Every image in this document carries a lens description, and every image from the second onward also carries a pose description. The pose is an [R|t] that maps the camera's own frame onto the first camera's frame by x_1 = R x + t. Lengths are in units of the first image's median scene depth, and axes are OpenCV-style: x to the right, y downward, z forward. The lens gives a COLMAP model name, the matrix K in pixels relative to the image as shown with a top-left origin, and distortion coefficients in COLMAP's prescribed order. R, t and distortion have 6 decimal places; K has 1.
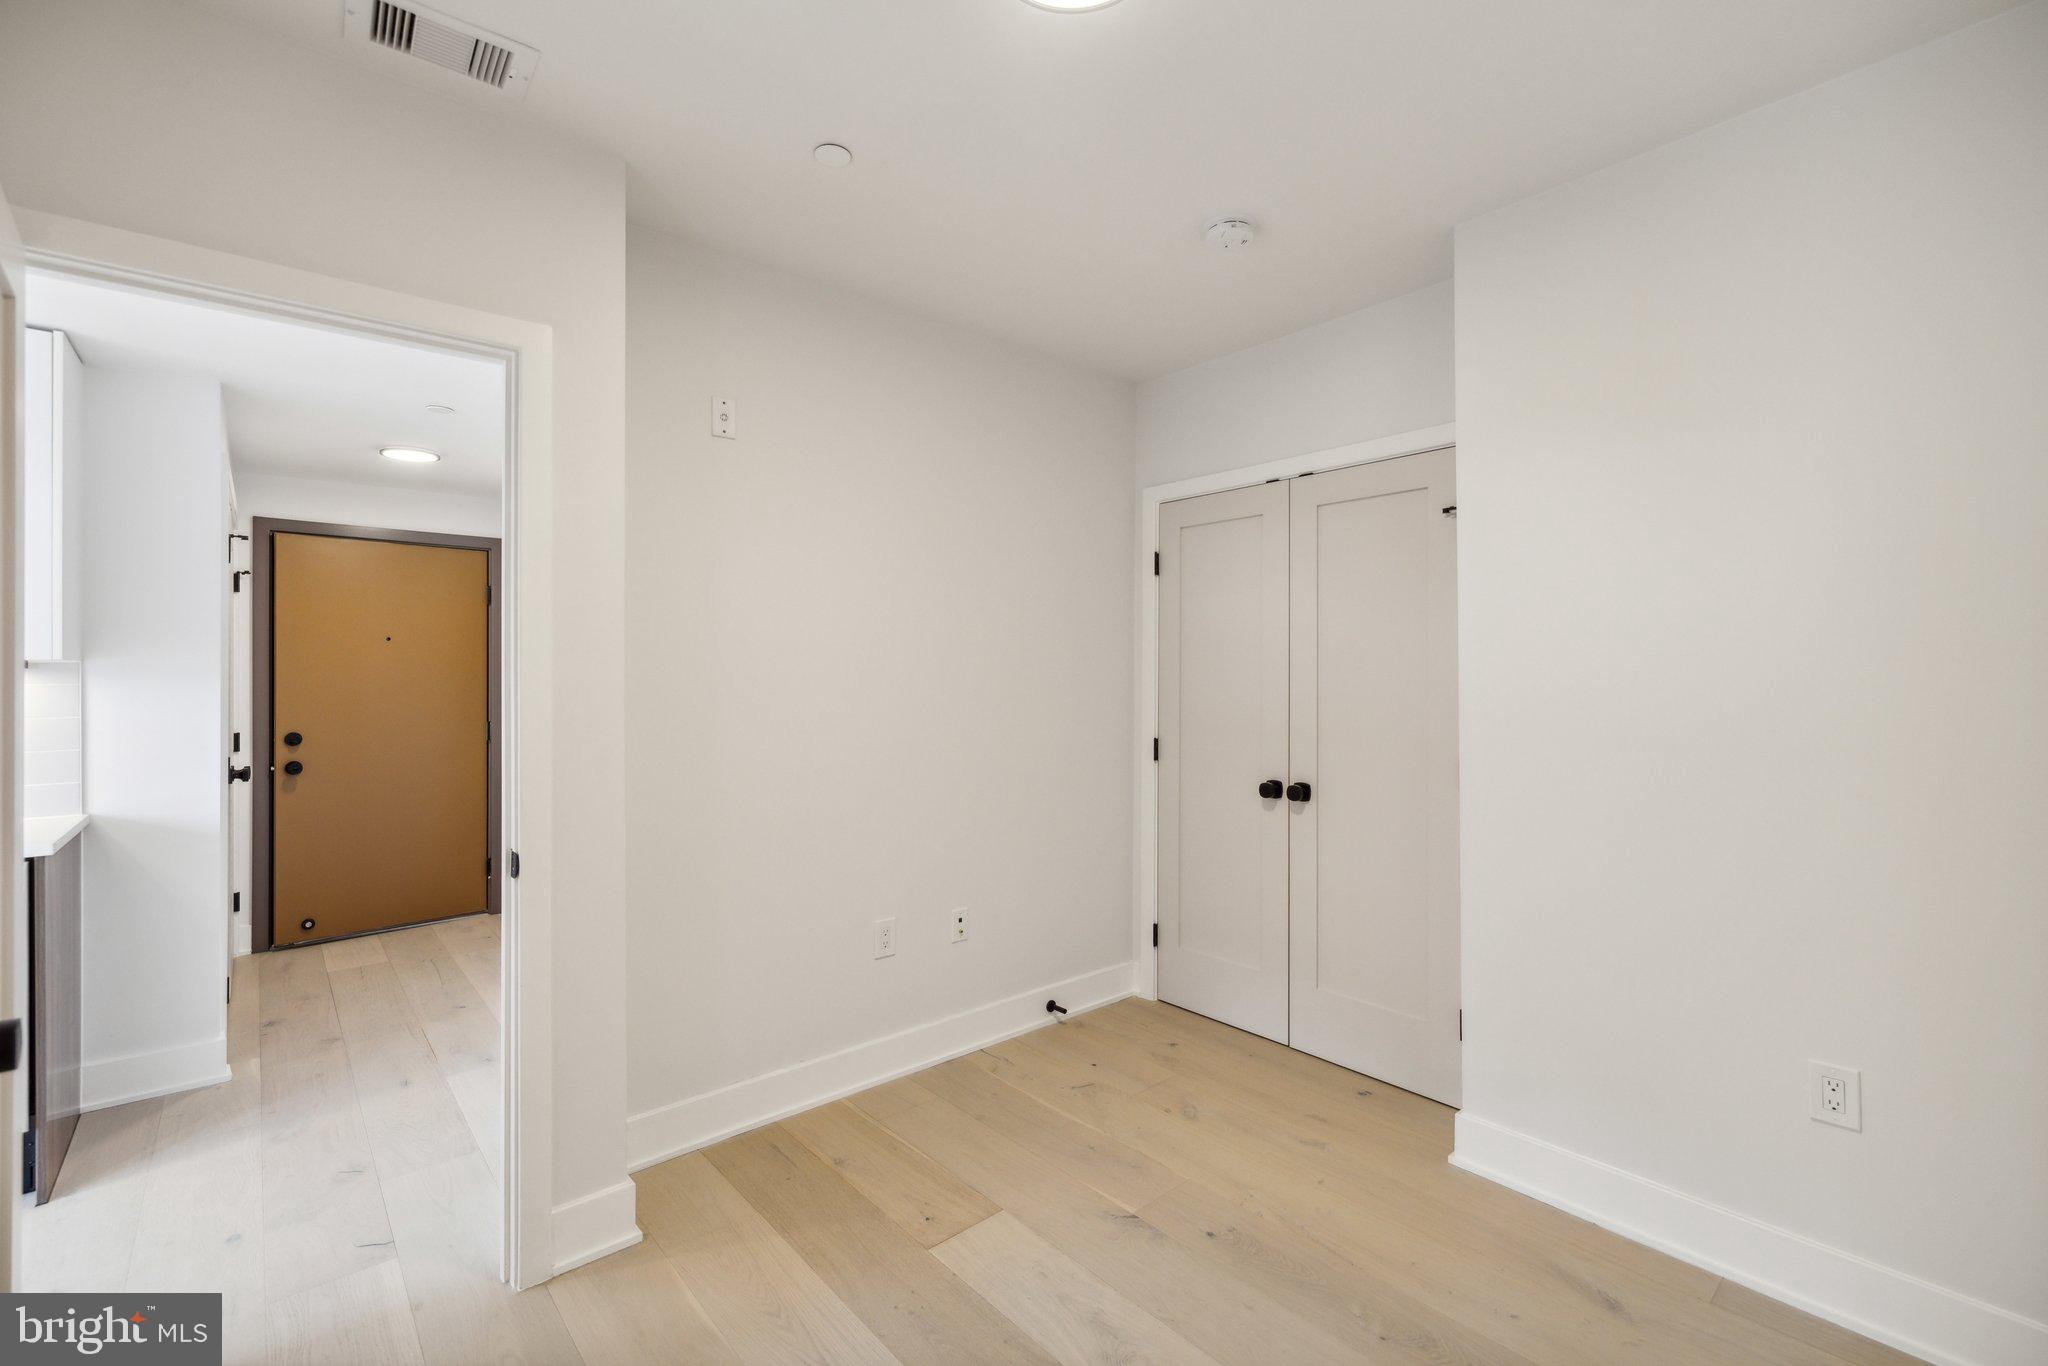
lens RADIAL K [[882.4, 0, 1019.7], [0, 882.4, 683.2], [0, 0, 1]] dist [0.011089, 0.000367]
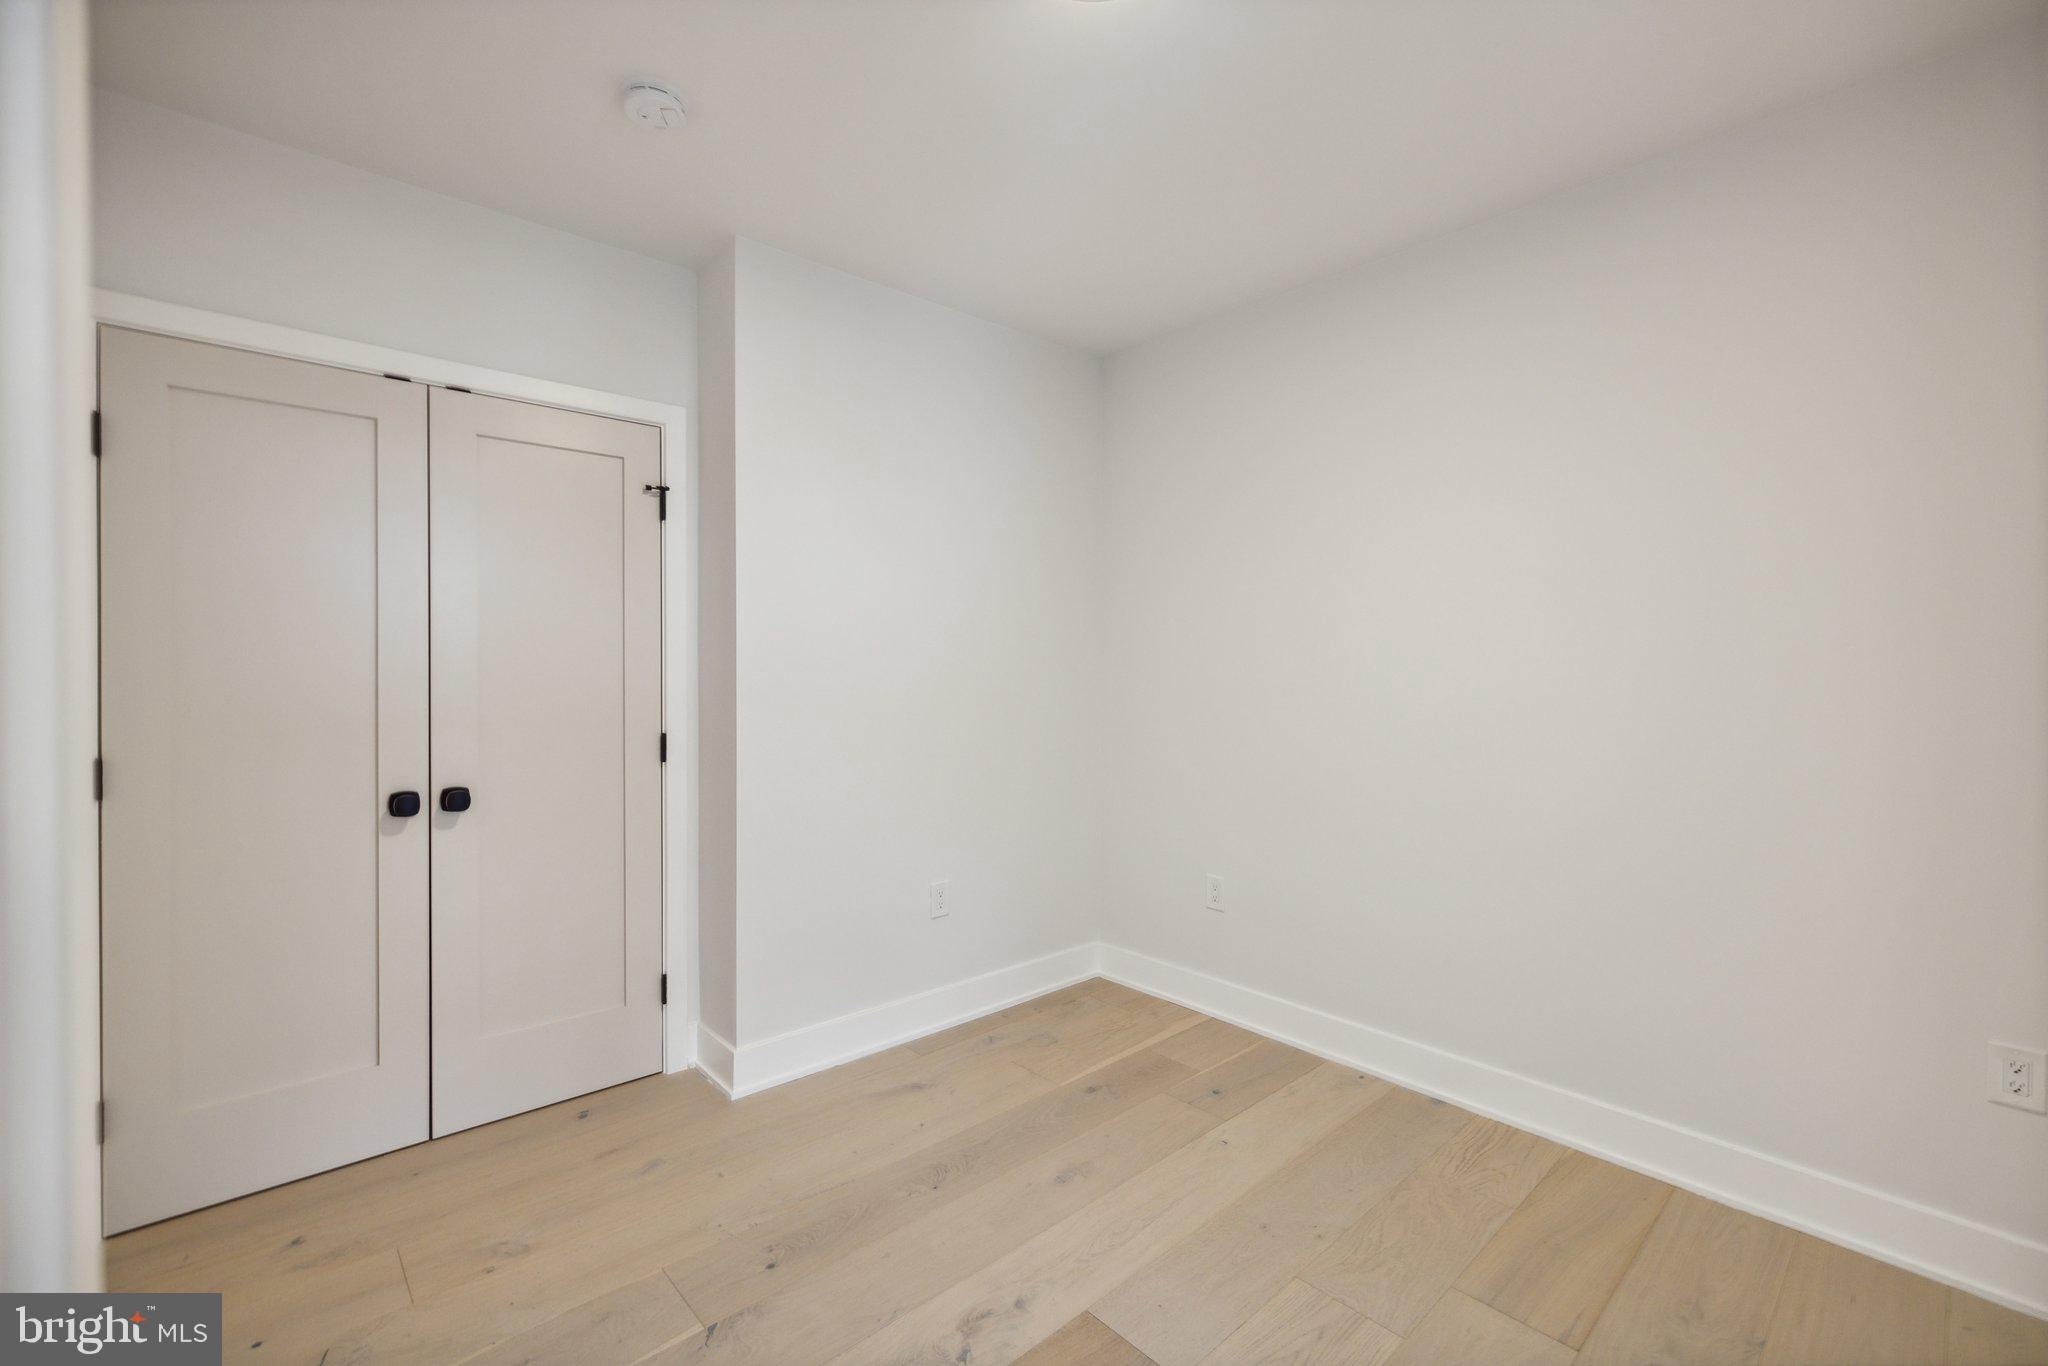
lens RADIAL K [[882.4, 0, 1019.9], [0, 882.4, 675.4], [0, 0, 1]] dist [0.011089, 0.000367]
pose [[-0.021894, -0.009184, 0.999718, -0.614015], [-0.001490, 0.999957, 0.009154, 0.009080], [-0.999759, -0.001289, -0.021906, 0.681847]]
